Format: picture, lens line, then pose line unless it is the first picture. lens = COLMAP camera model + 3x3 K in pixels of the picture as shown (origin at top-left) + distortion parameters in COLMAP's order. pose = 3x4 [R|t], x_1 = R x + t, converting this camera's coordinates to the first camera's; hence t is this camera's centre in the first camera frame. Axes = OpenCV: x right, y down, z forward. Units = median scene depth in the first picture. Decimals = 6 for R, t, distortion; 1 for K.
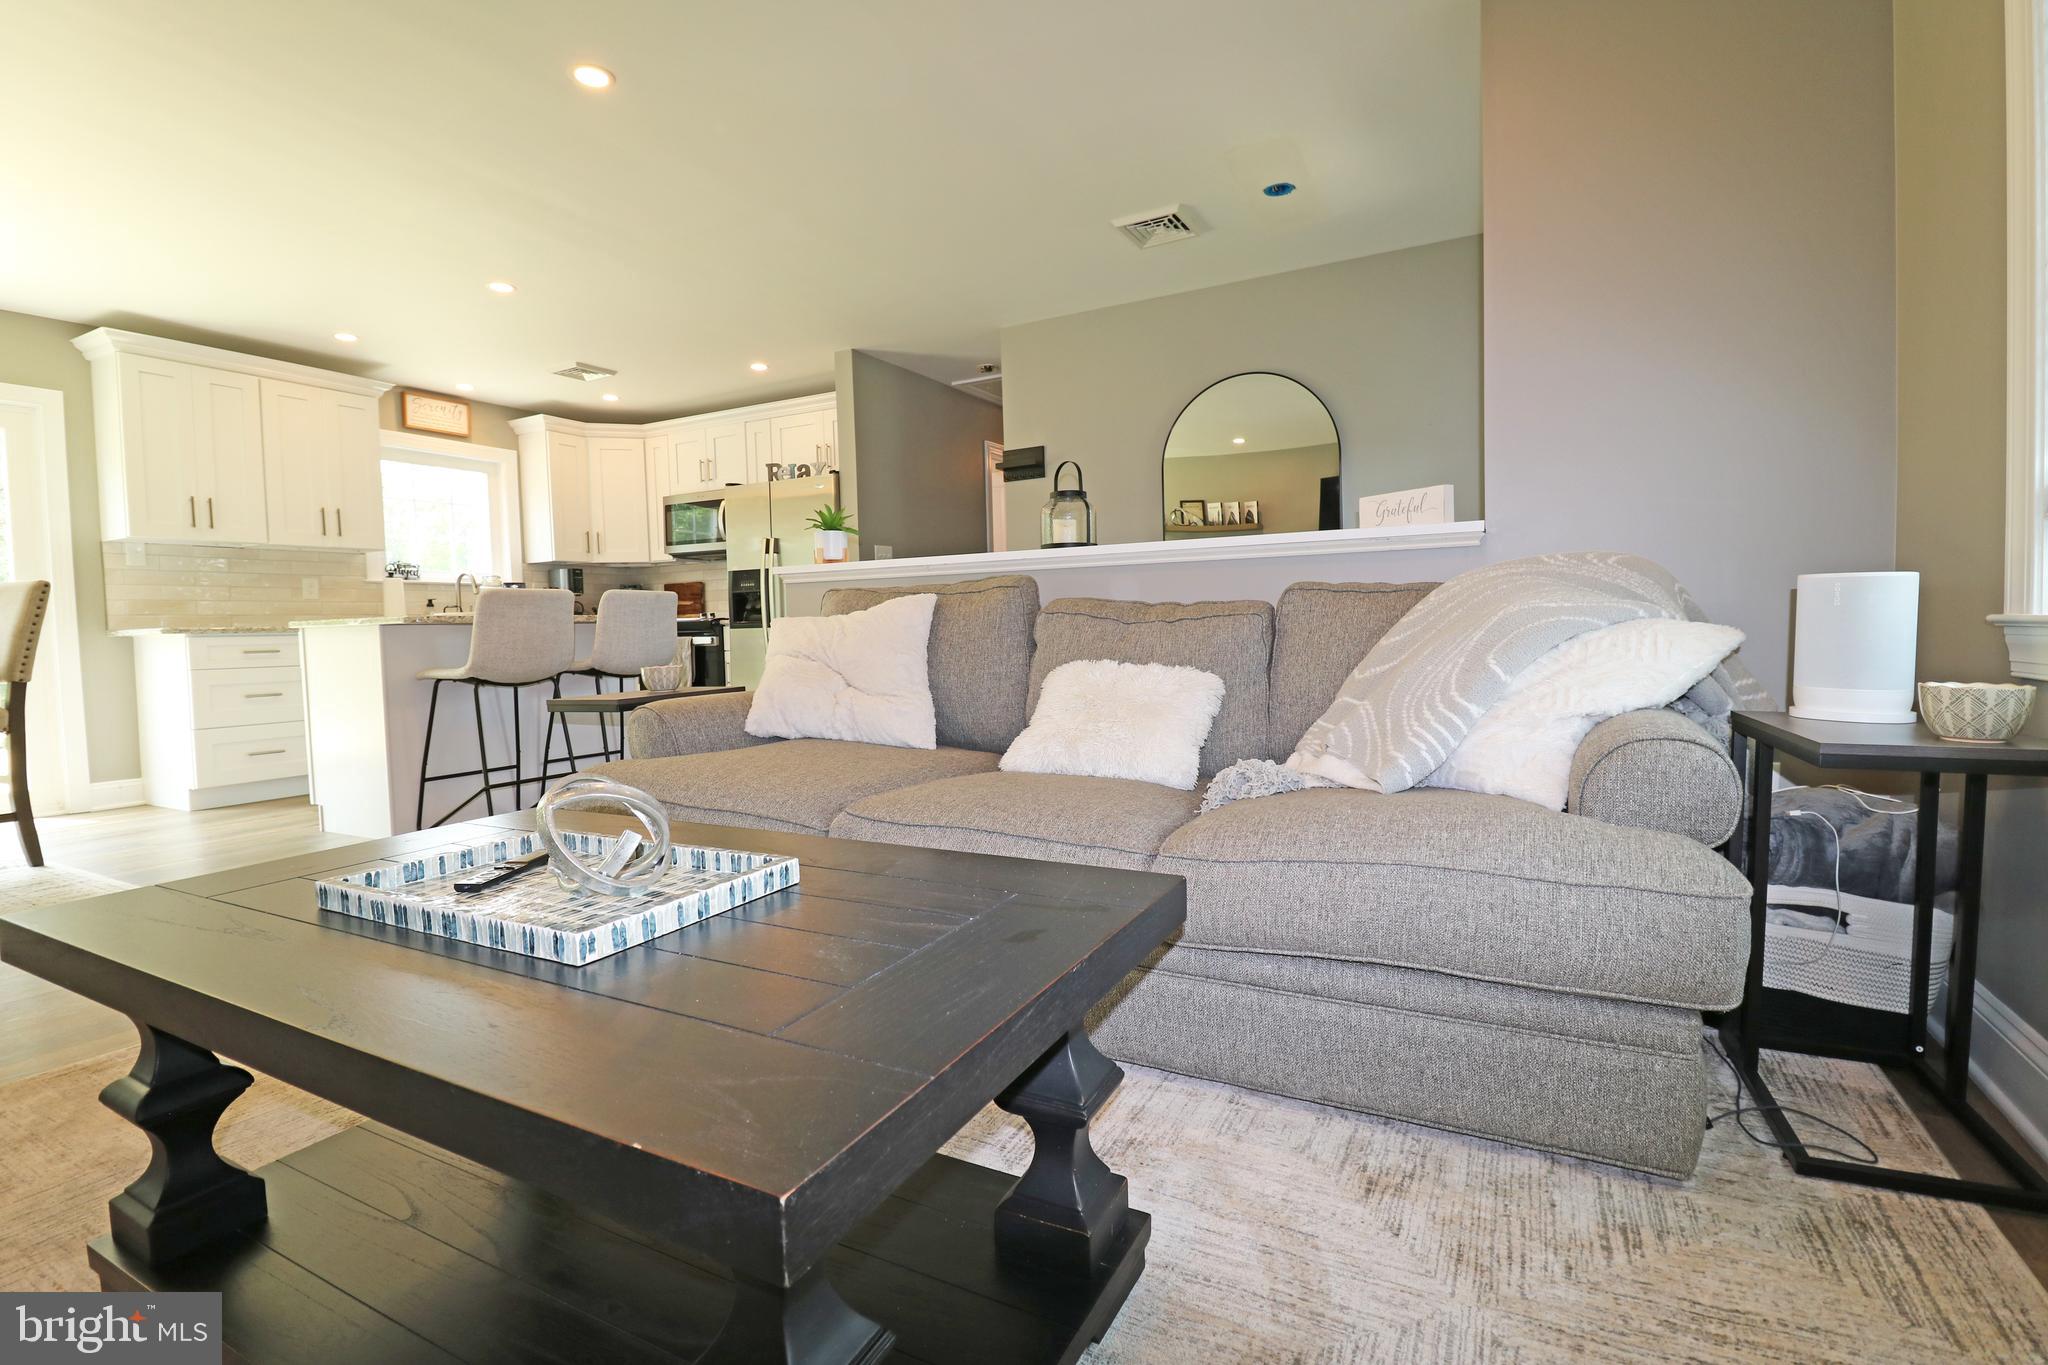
lens RADIAL K [[950.2, 0, 1028.8], [0, 950.2, 671.5], [0, 0, 1]] dist [0.000923, -0.013168]
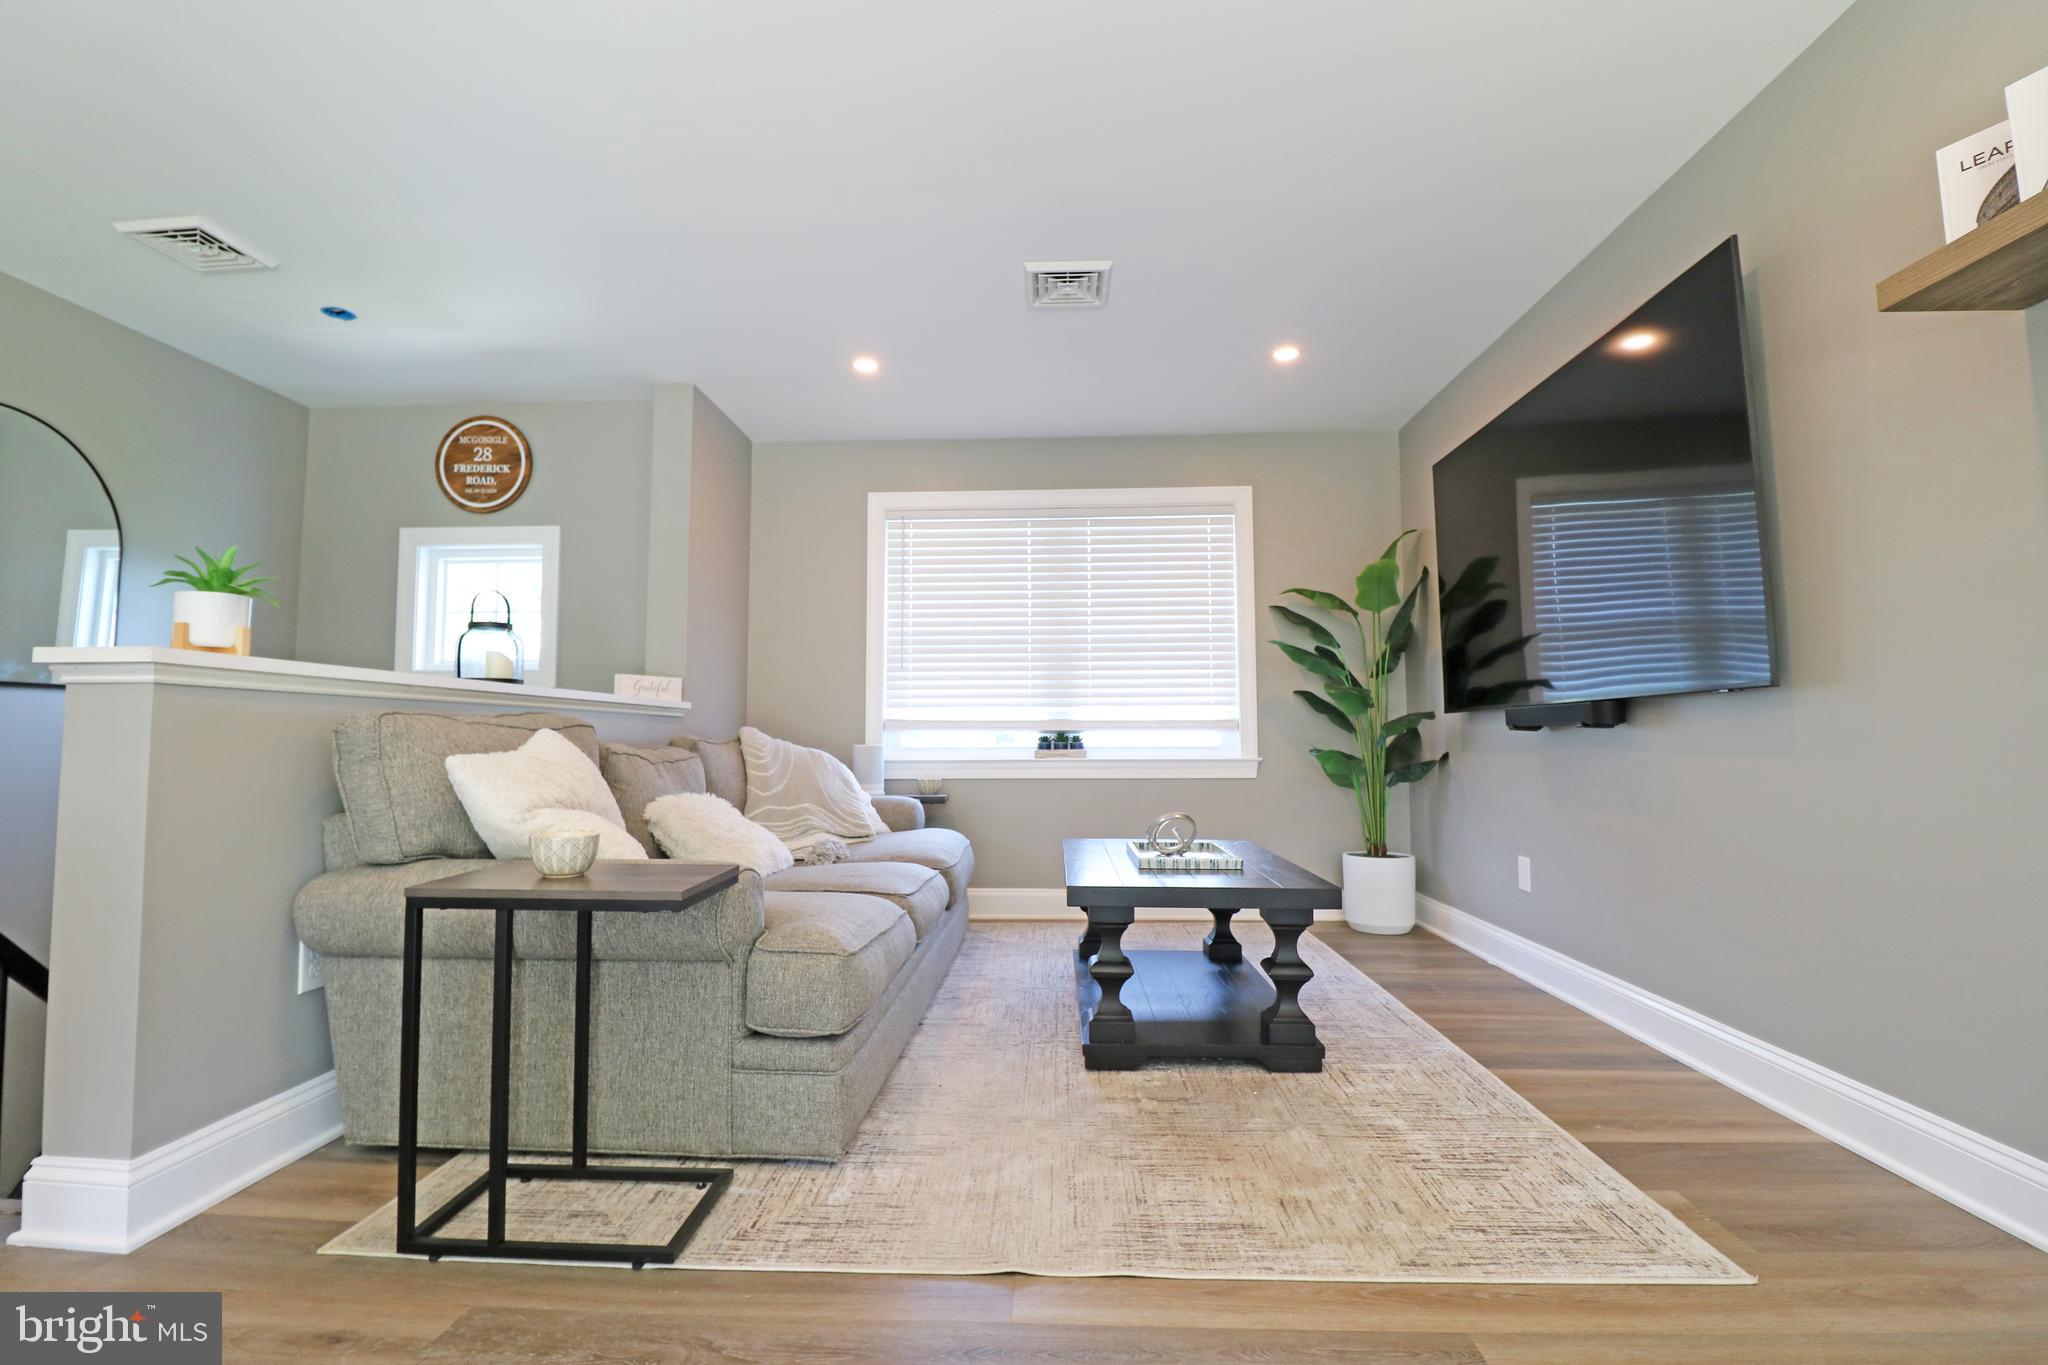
lens RADIAL K [[950.2, 0, 1025.1], [0, 950.2, 675.0], [0, 0, 1]] dist [0.000923, -0.013168]
pose [[-0.436474, 0.086809, 0.895519, -0.639744], [0.055384, 0.996039, -0.069559, -0.028502], [-0.898011, 0.019237, -0.439553, 0.595202]]
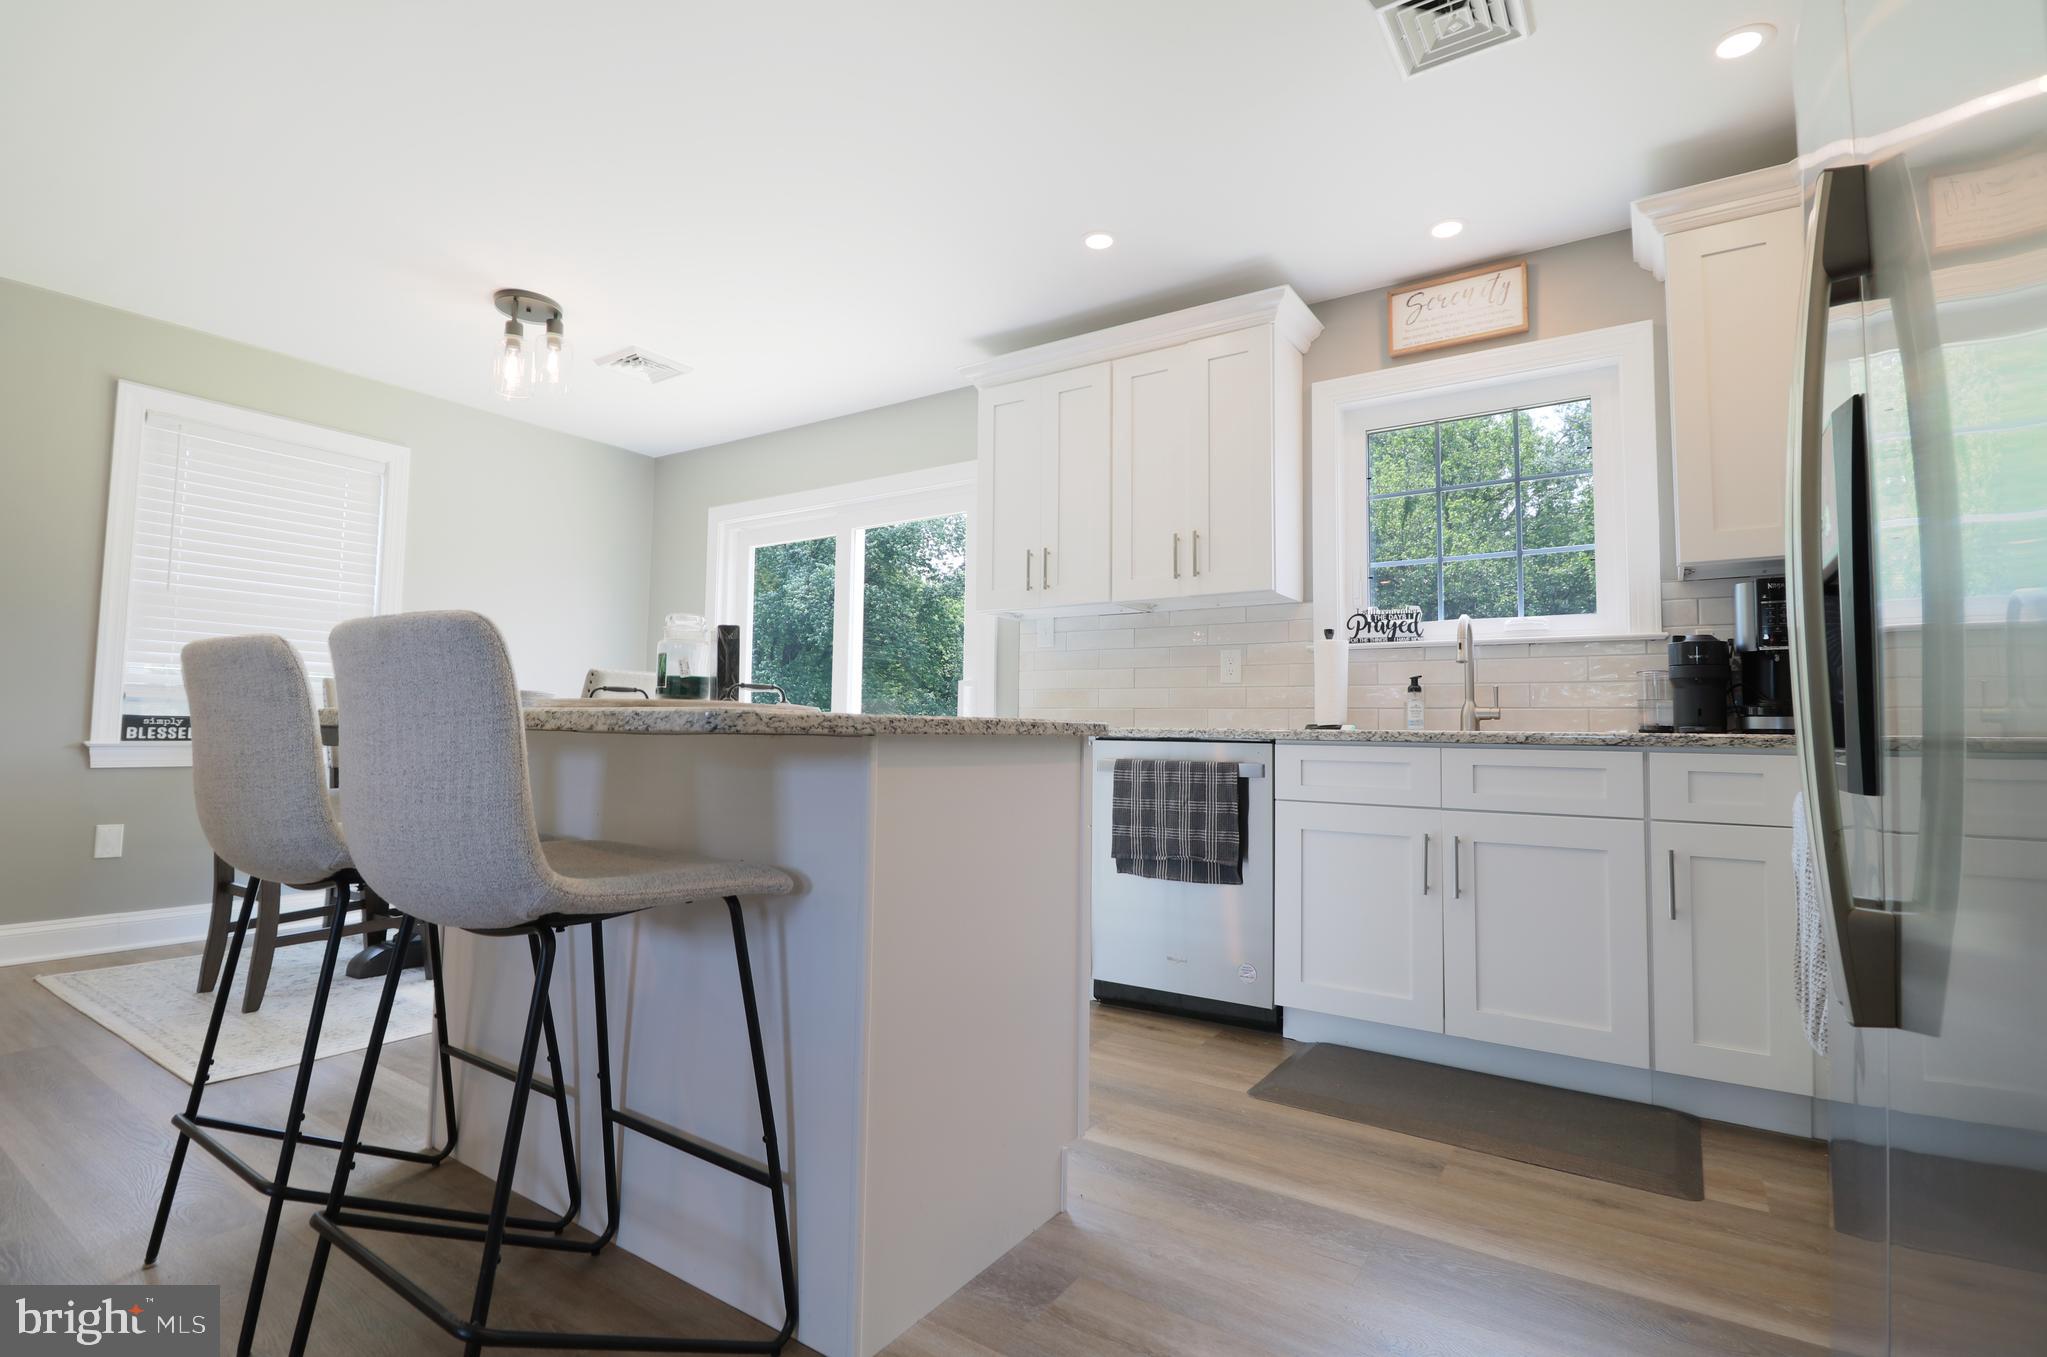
lens RADIAL K [[949.7, 0, 1026.5], [0, 949.7, 669.8], [0, 0, 1]] dist [0.000923, -0.013168]
pose [[-0.092230, -0.042383, -0.994835, -0.140586], [-0.058576, 0.997594, -0.037070, -0.062308], [0.994013, 0.054854, -0.094491, 1.064585]]
